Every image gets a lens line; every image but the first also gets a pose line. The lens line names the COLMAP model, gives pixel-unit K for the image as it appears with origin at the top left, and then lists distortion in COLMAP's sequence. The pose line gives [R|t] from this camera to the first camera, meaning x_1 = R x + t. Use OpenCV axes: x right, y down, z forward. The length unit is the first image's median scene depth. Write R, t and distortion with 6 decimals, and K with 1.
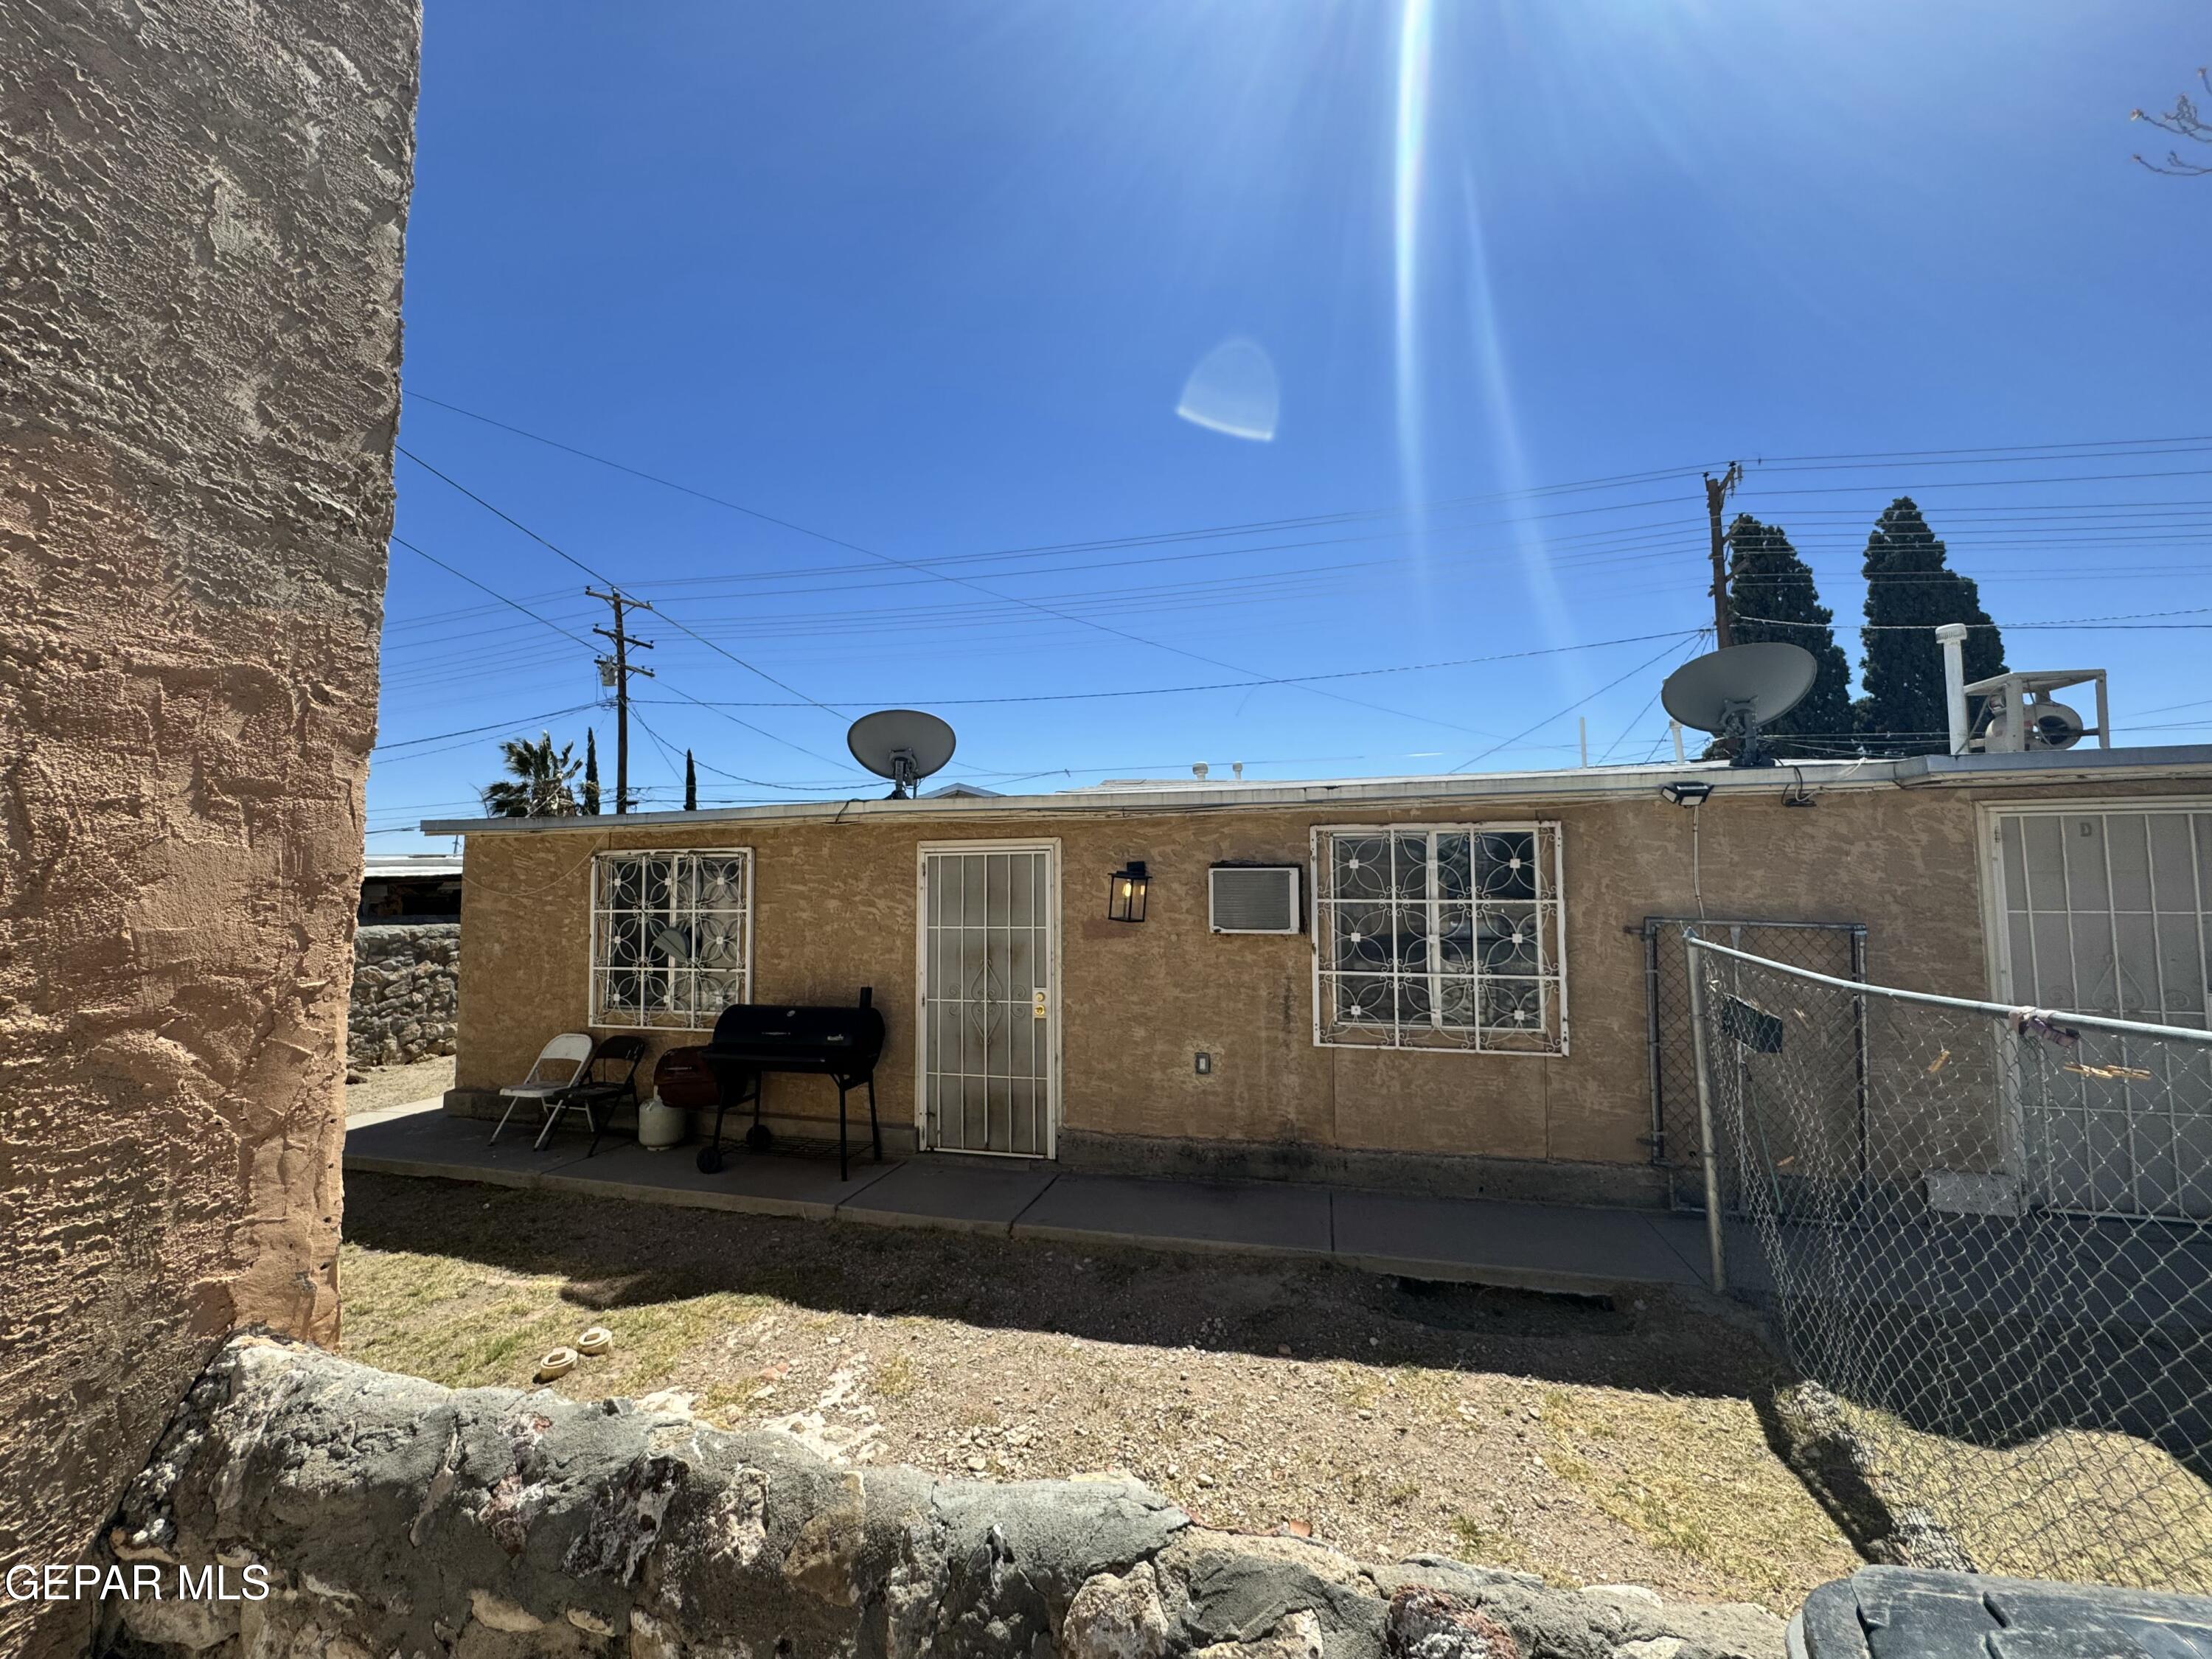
lens RADIAL K [[877.9, 0, 1106.0], [0, 877.9, 829.5], [0, 0, 1]] dist [0.001348, 0.000068]
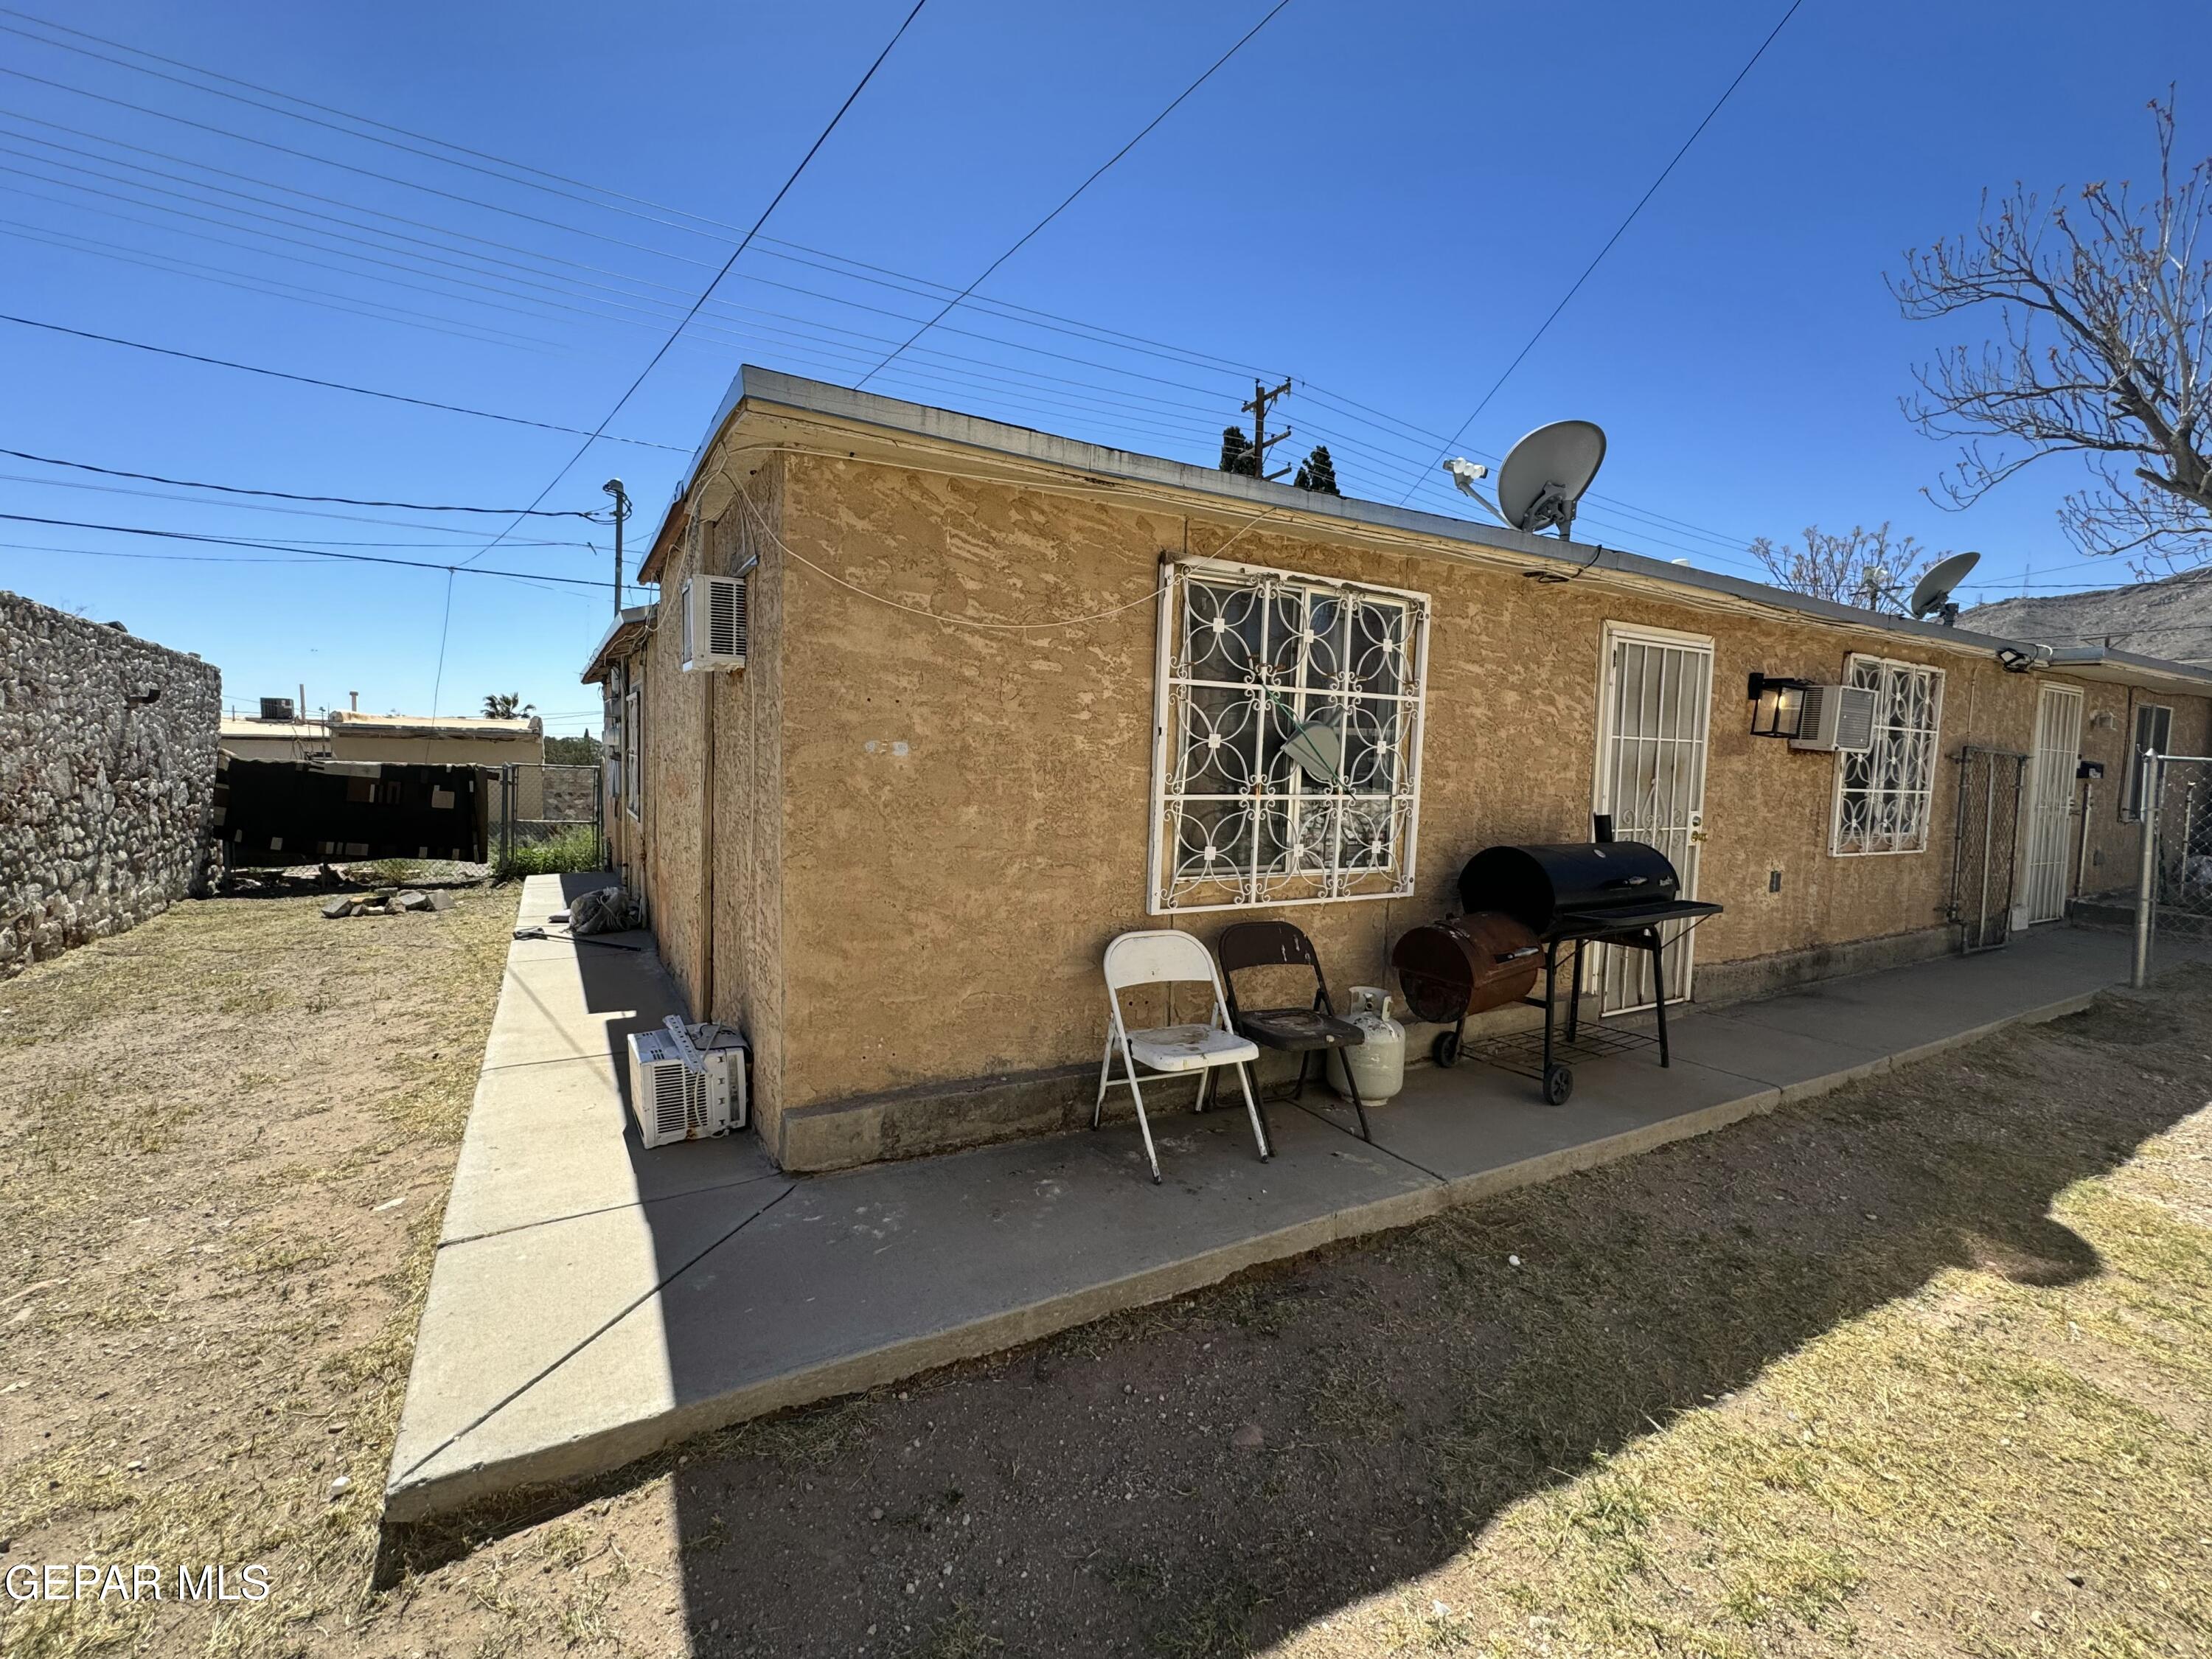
lens RADIAL K [[923.7, 0, 1106.0], [0, 923.7, 829.5], [0, 0, 1]] dist [0.000259, -0.000047]
pose [[0.714812, -0.026291, 0.698822, -1.048279], [-0.073847, 0.990868, 0.112815, 0.130045], [-0.695406, -0.132248, 0.706343, 0.711280]]
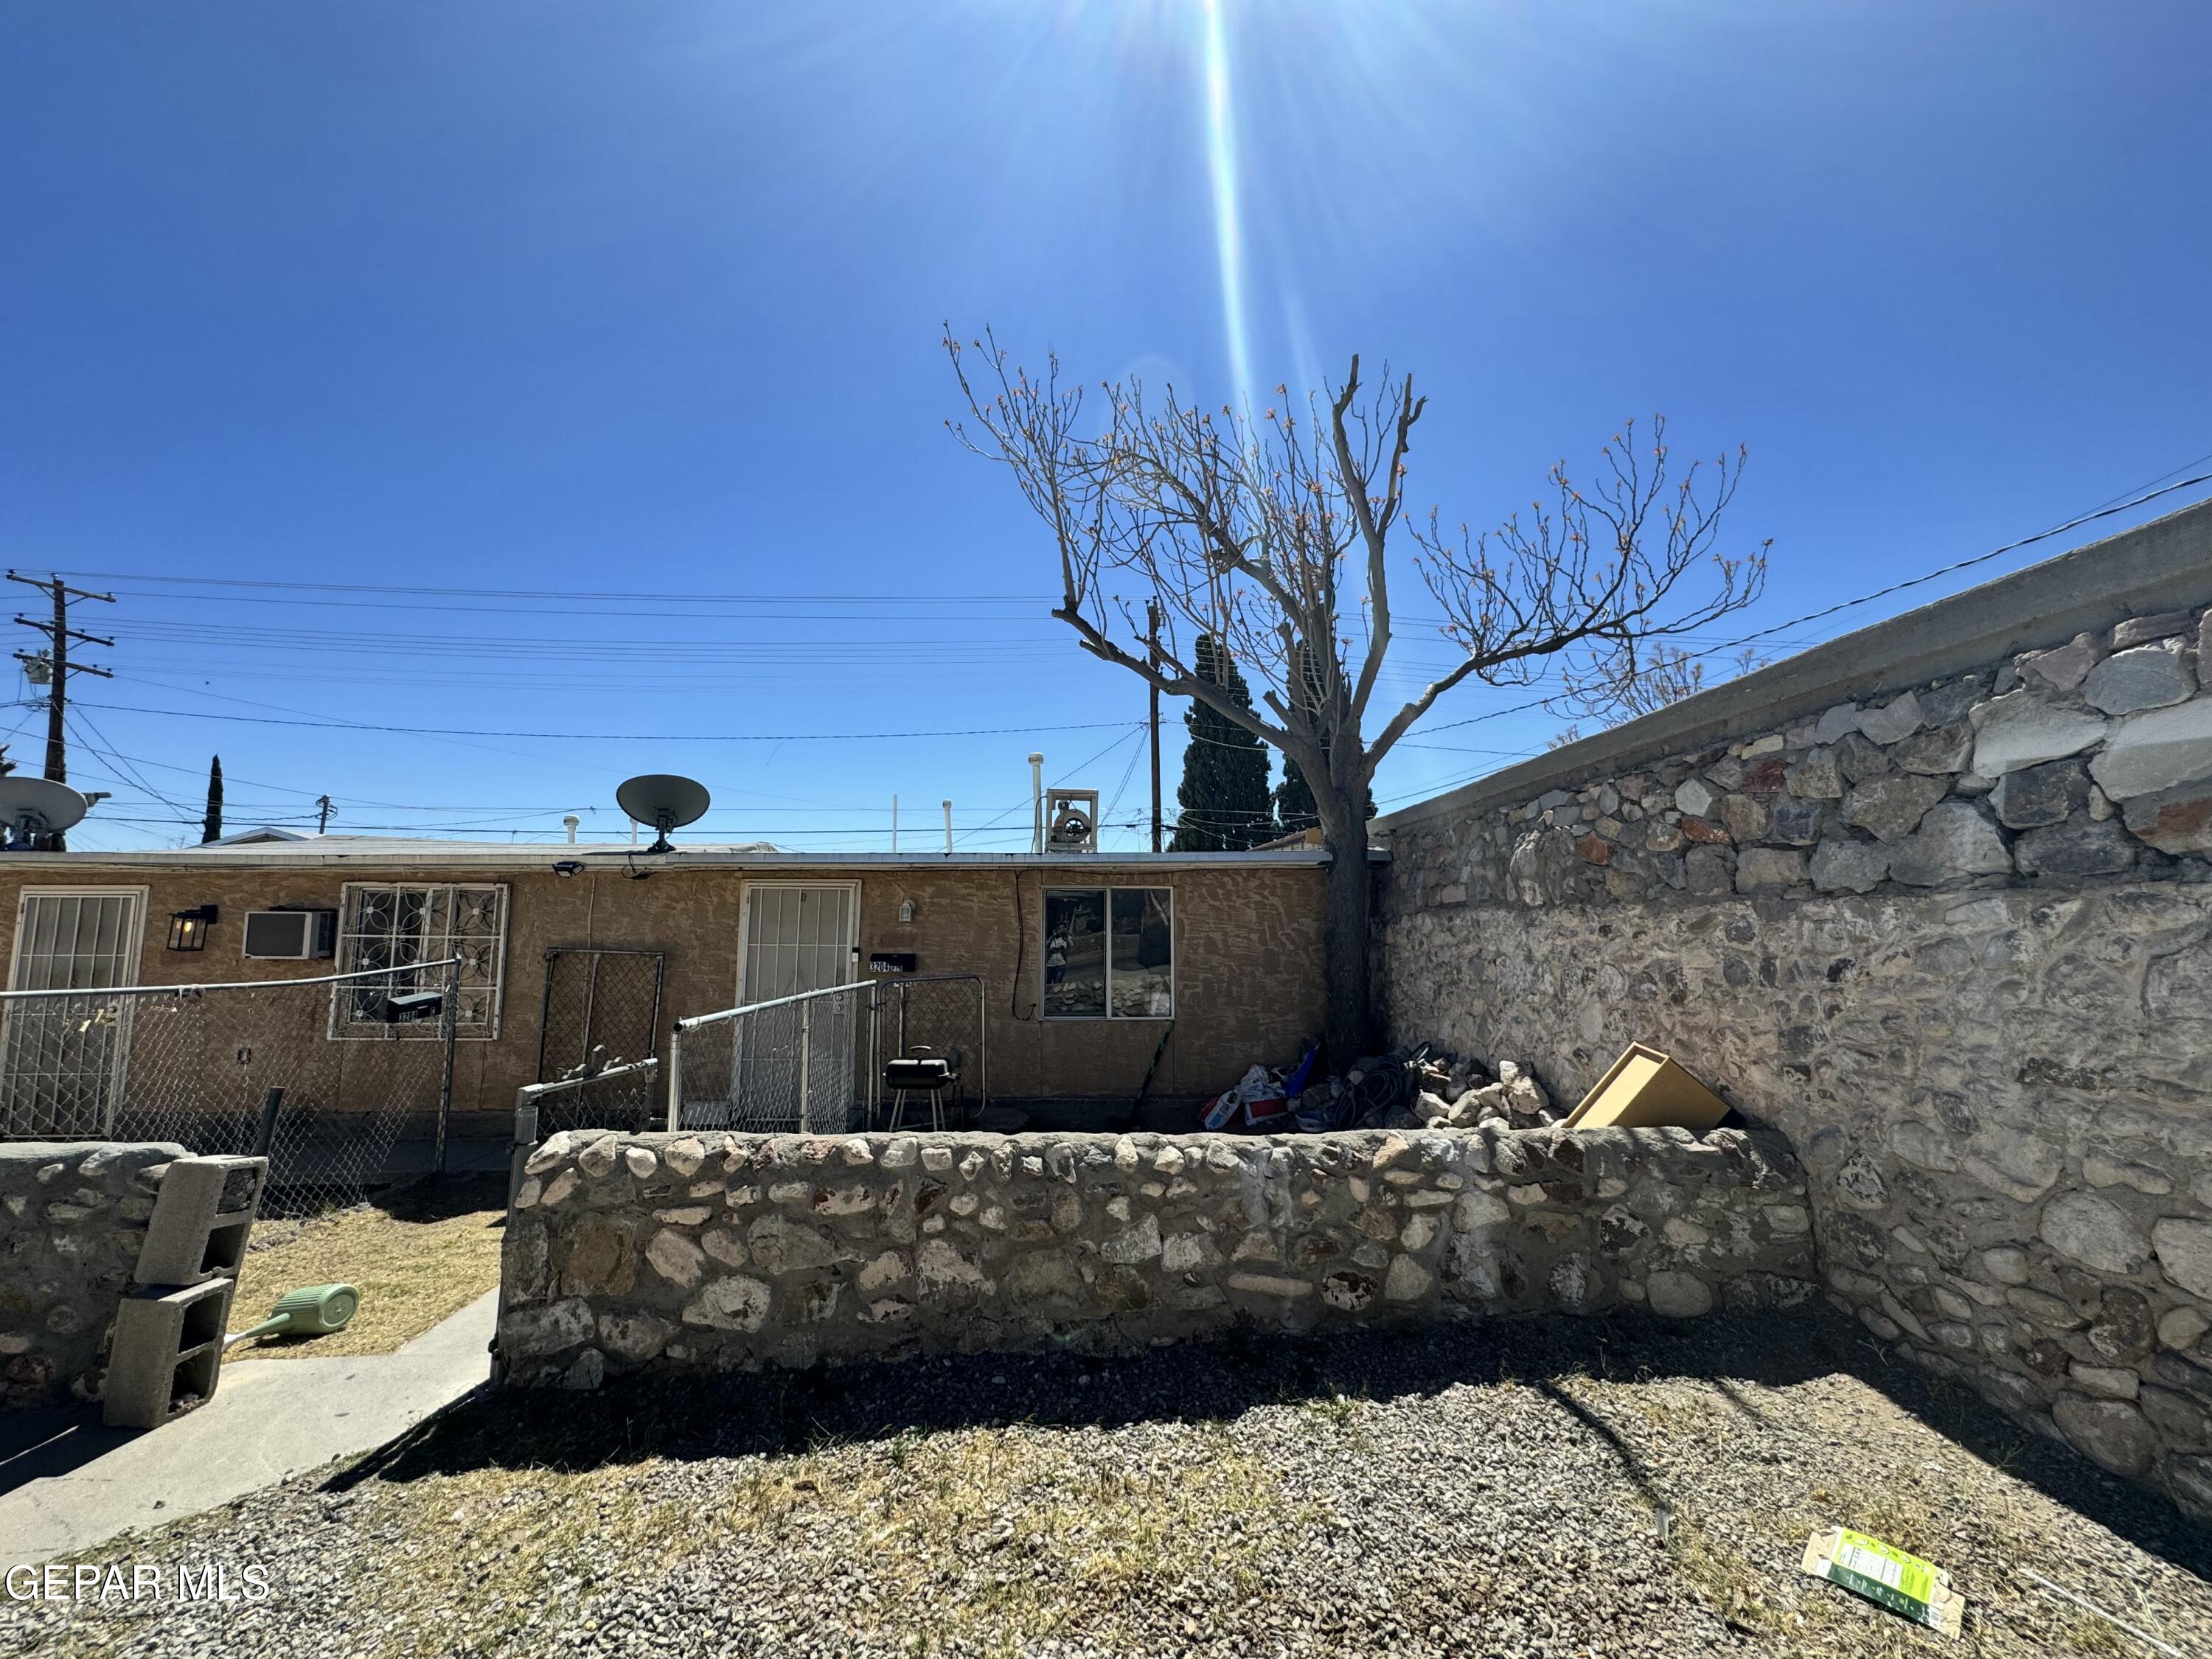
lens RADIAL K [[877.9, 0, 1106.0], [0, 877.9, 829.5], [0, 0, 1]] dist [0.001348, 0.000068]
pose [[0.956169, 0.041158, 0.289910, 0.865588], [-0.030083, 0.998641, -0.042554, -0.056961], [-0.291267, 0.031968, 0.956107, -0.612798]]
